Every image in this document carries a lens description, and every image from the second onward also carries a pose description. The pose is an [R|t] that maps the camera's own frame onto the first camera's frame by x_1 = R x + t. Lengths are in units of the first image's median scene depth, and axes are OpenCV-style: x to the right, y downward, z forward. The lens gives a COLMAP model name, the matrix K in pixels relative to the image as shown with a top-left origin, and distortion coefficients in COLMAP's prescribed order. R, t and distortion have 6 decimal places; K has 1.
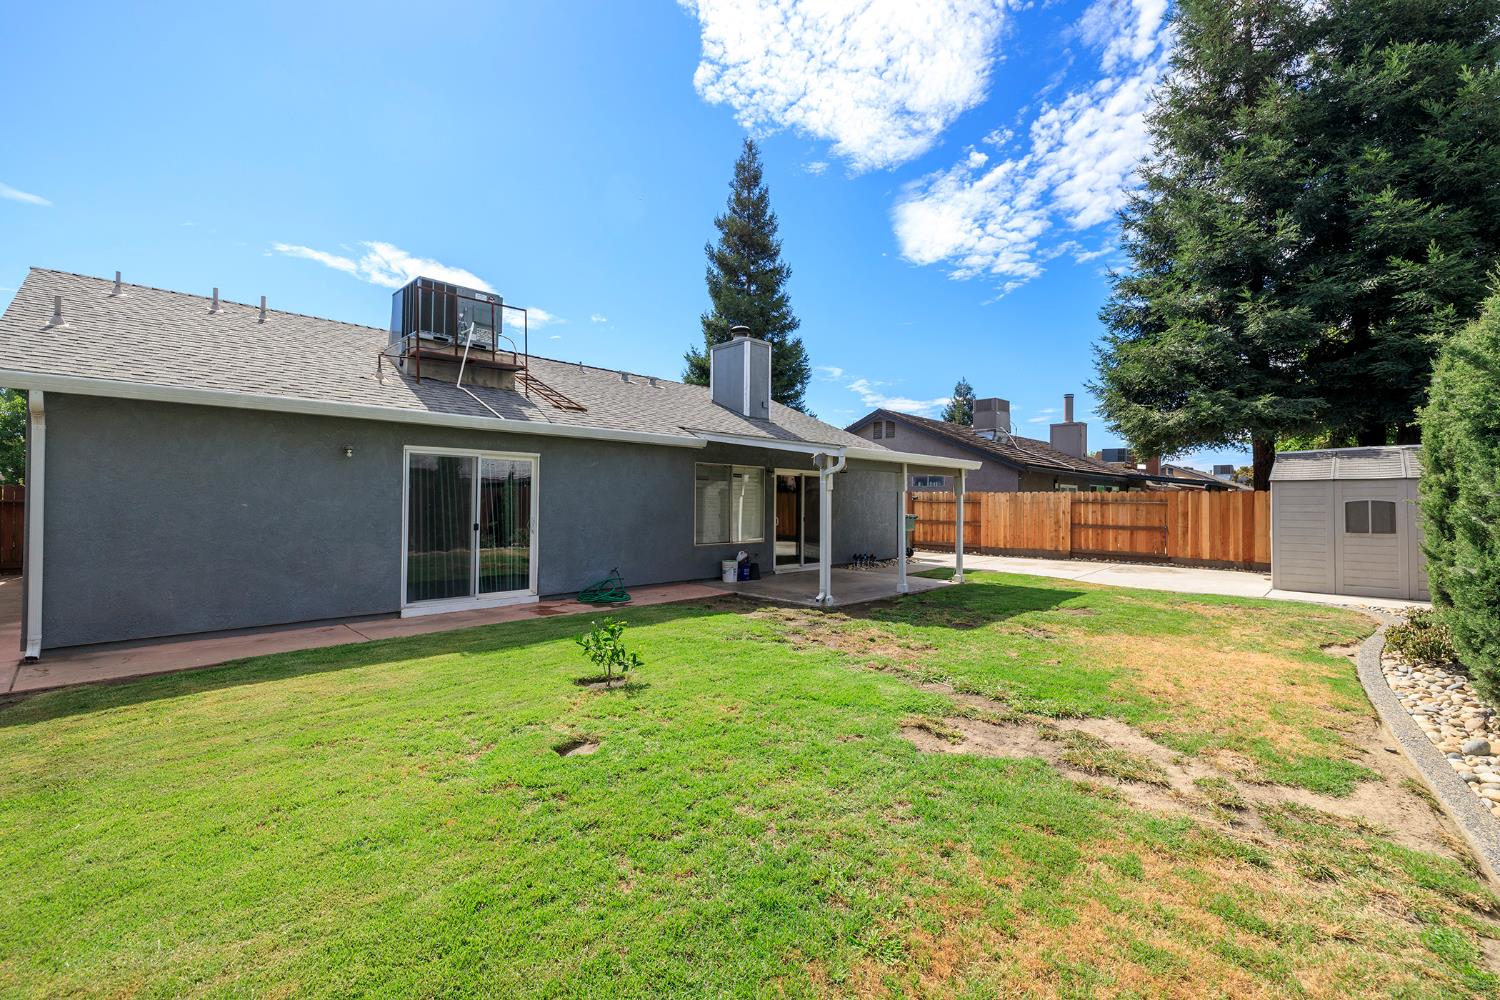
lens RADIAL K [[627.4, 0, 739.4], [0, 627.4, 509.1], [0, 0, 1]] dist [-0.000119, -0.000152]
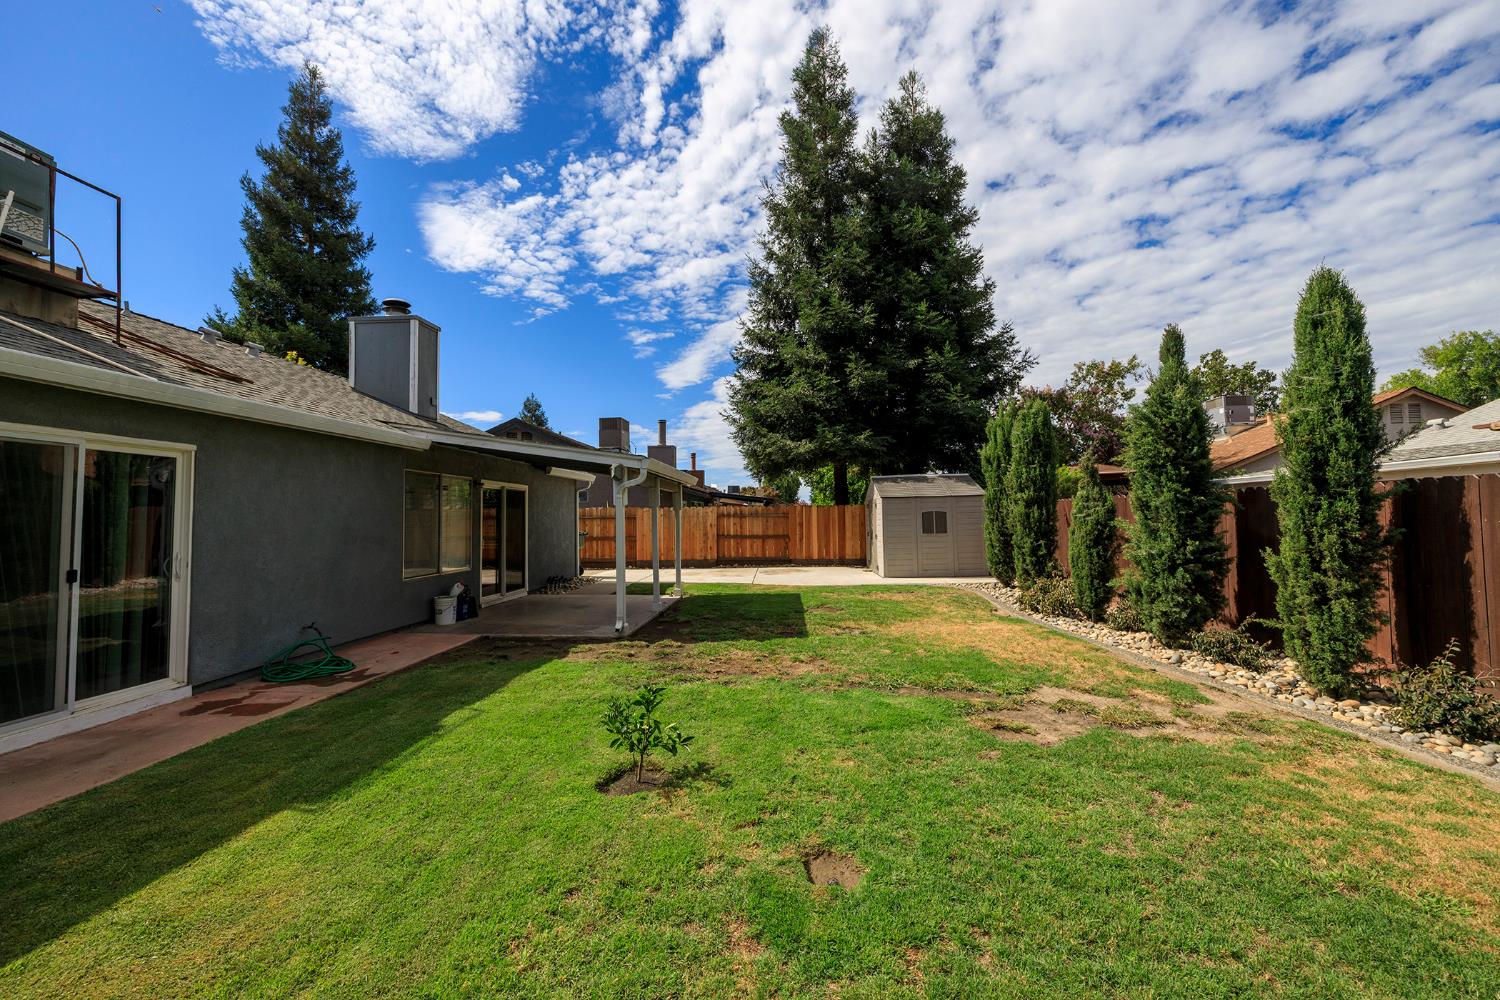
lens RADIAL K [[627.4, 0, 743.4], [0, 627.4, 500.1], [0, 0, 1]] dist [-0.000119, -0.000152]
pose [[0.751158, 0.002193, 0.660119, -0.185882], [0.025478, 0.999153, -0.032312, -0.001876], [-0.659630, 0.041090, 0.750466, 0.123925]]
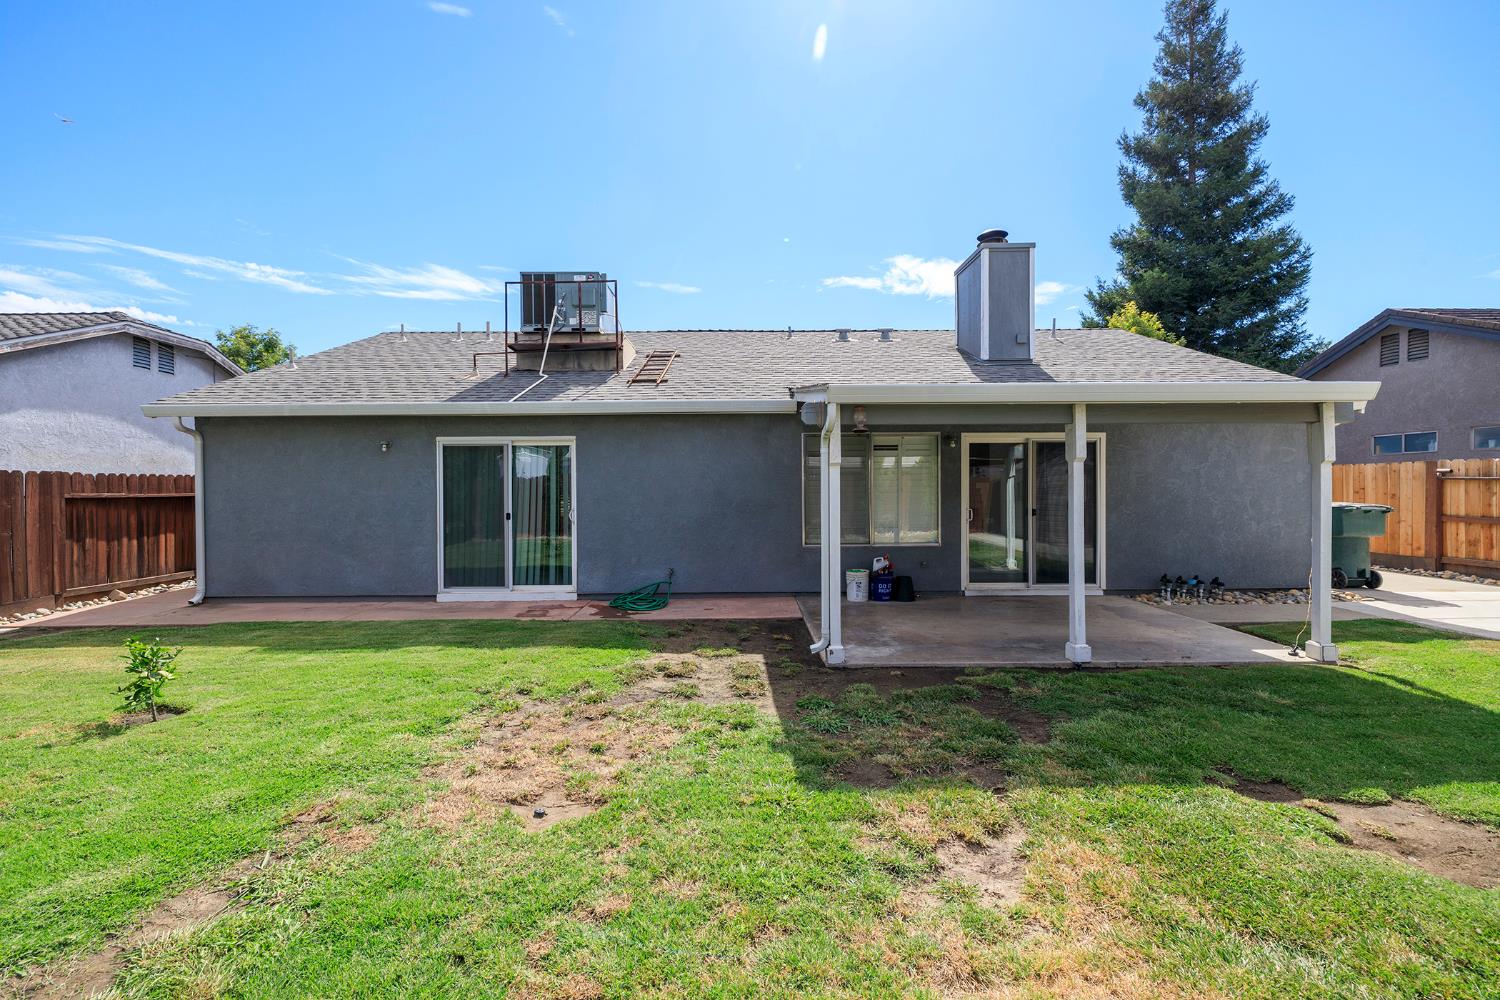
lens RADIAL K [[627.4, 0, 747.5], [0, 627.4, 505.4], [0, 0, 1]] dist [-0.000119, -0.000152]
pose [[0.717666, 0.006203, -0.696360, 0.283640], [0.004594, 0.999896, 0.013641, 0.000078], [0.696372, -0.012989, 0.717563, 0.305194]]
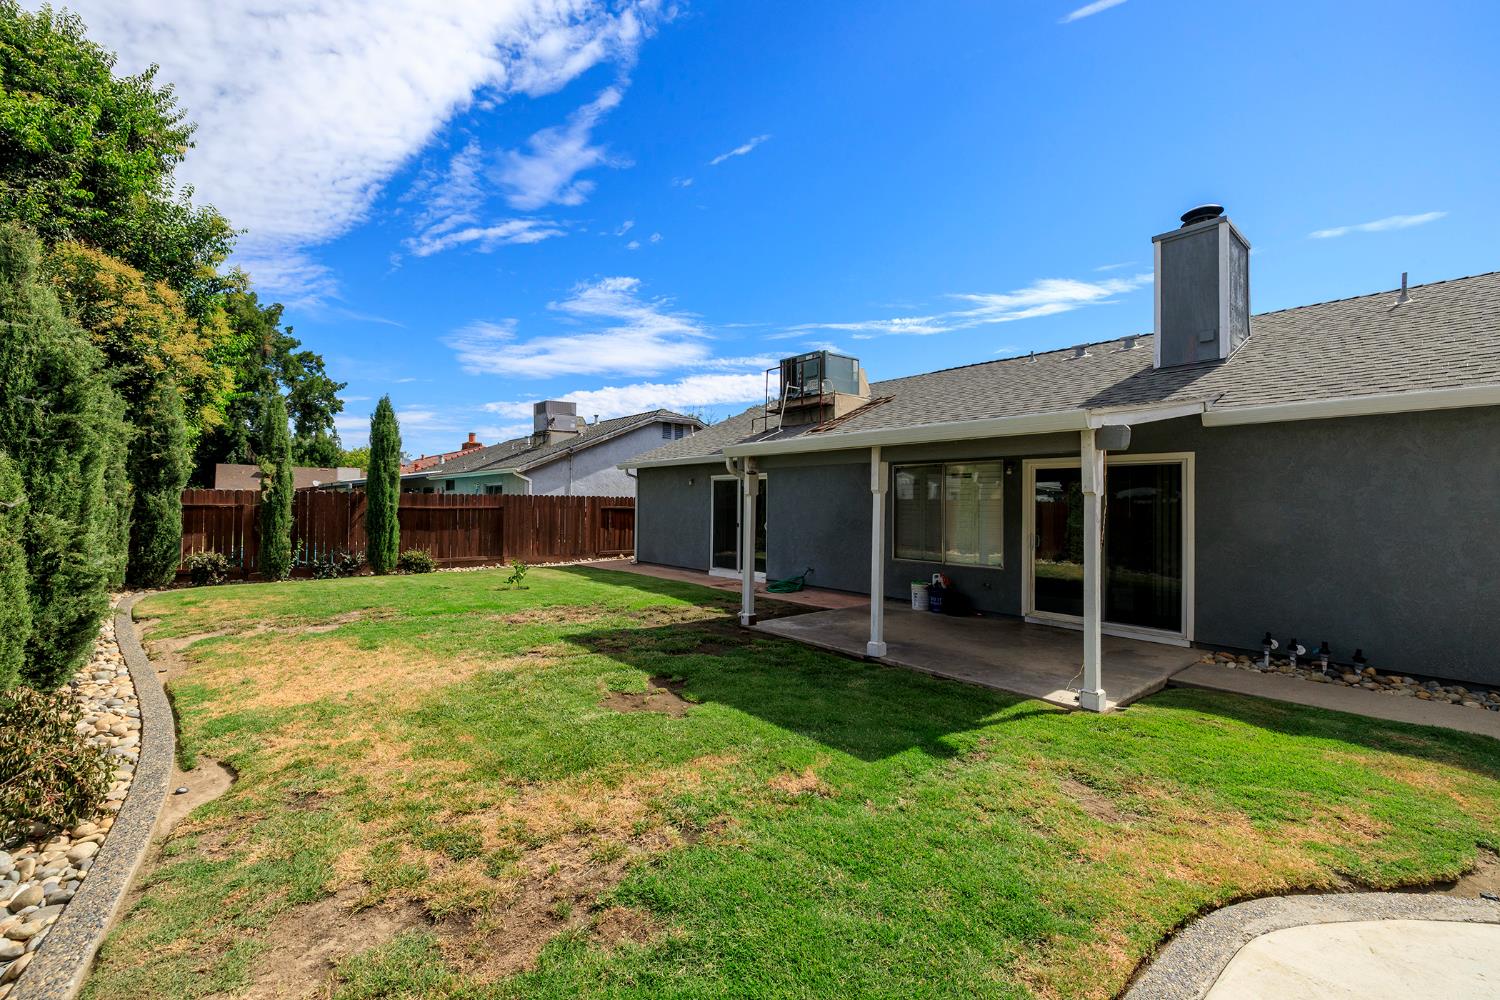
lens RADIAL K [[627.4, 0, 730.6], [0, 627.4, 471.9], [0, 0, 1]] dist [-0.000119, -0.000152]
pose [[-0.086334, -0.060748, -0.994413, 0.601234], [-0.022641, 0.998001, -0.059001, -0.005146], [0.996009, 0.017421, -0.087536, 0.604993]]
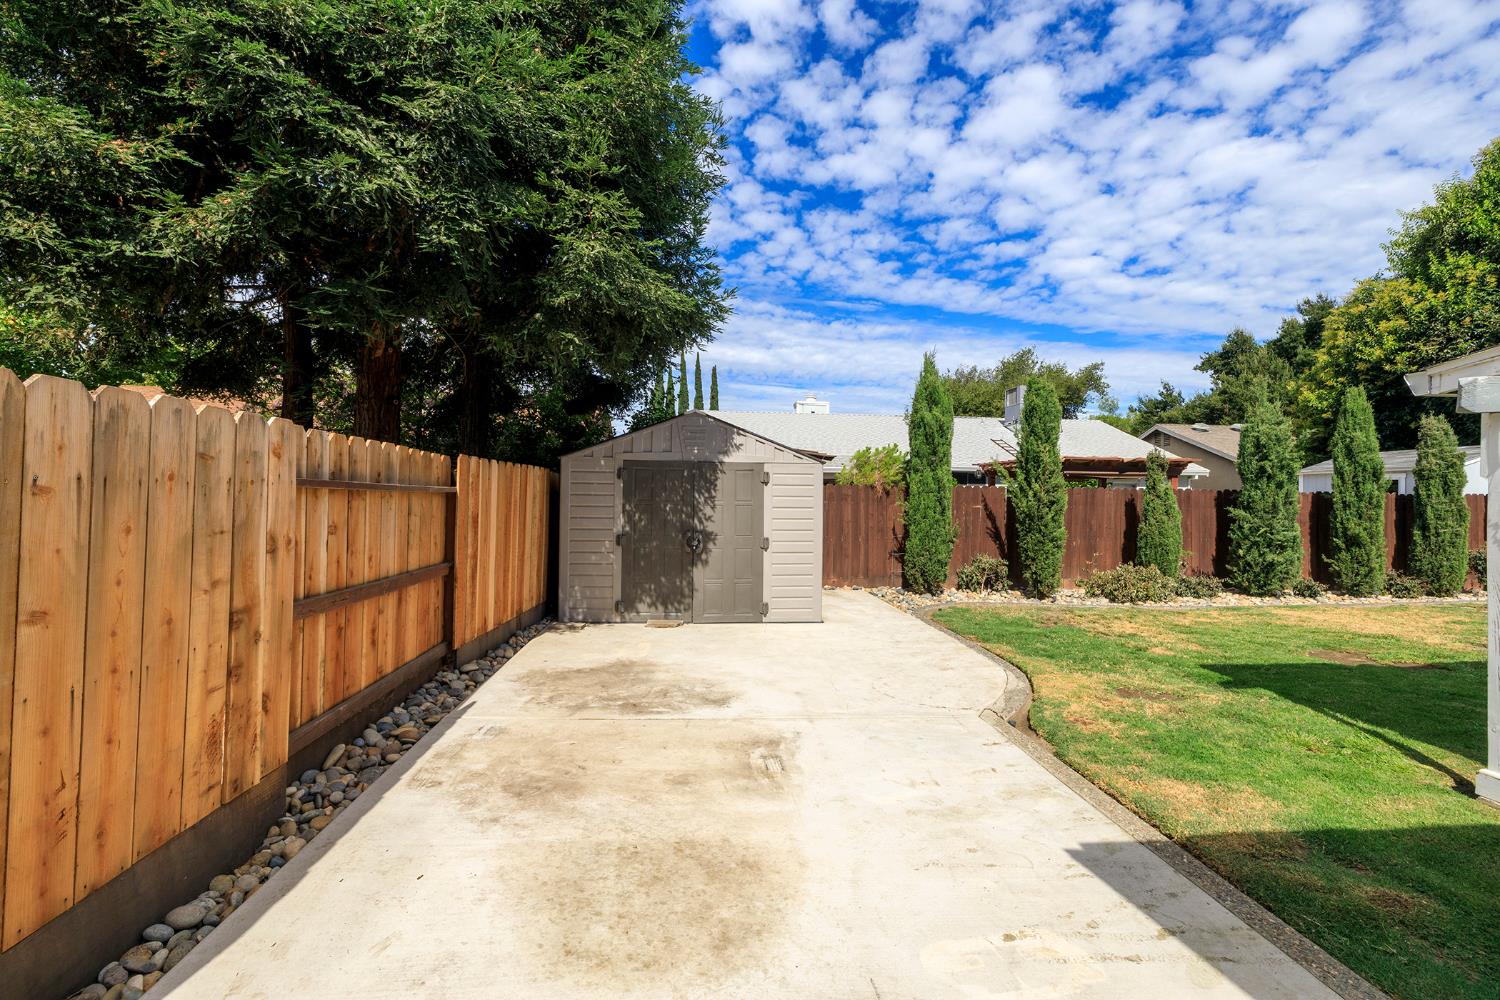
lens RADIAL K [[627.4, 0, 742.4], [0, 627.4, 490.0], [0, 0, 1]] dist [-0.000119, -0.000152]
pose [[-0.768135, -0.009810, 0.640213, 0.329804], [-0.011265, 0.999935, 0.001806, -0.010760], [-0.640189, -0.005824, -0.768196, 1.087180]]
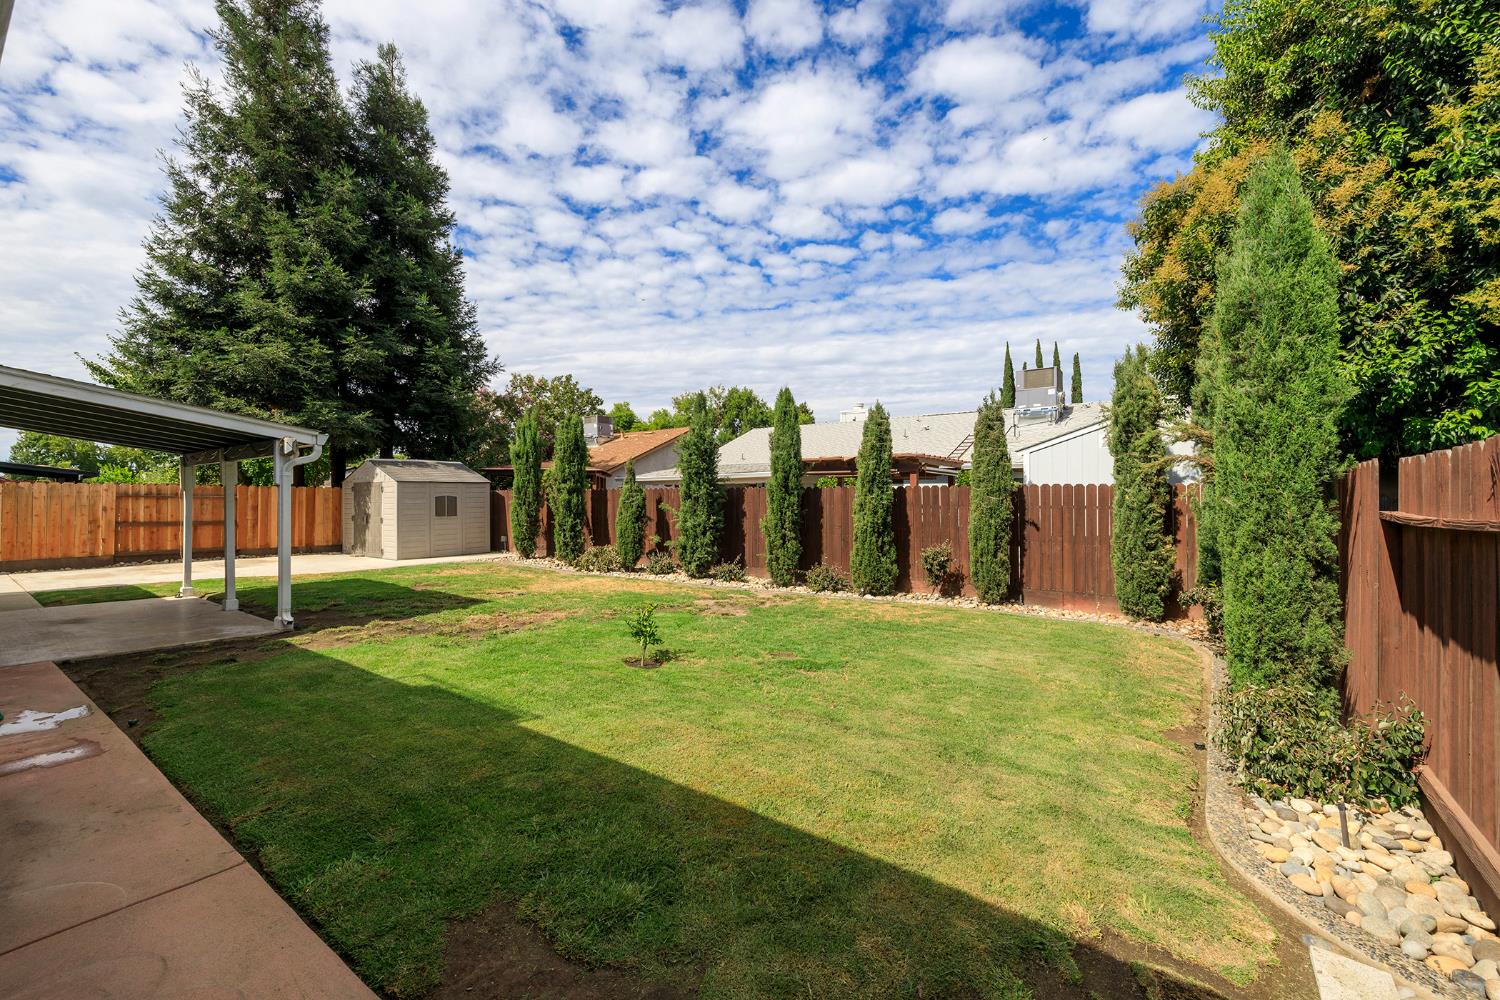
lens RADIAL K [[627.4, 0, 740.8], [0, 627.4, 496.0], [0, 0, 1]] dist [-0.000119, -0.000152]
pose [[-0.151331, -0.000348, 0.988483, -0.426207], [0.008245, 0.999965, 0.001614, -0.005651], [-0.988449, 0.008395, -0.151322, 0.320245]]
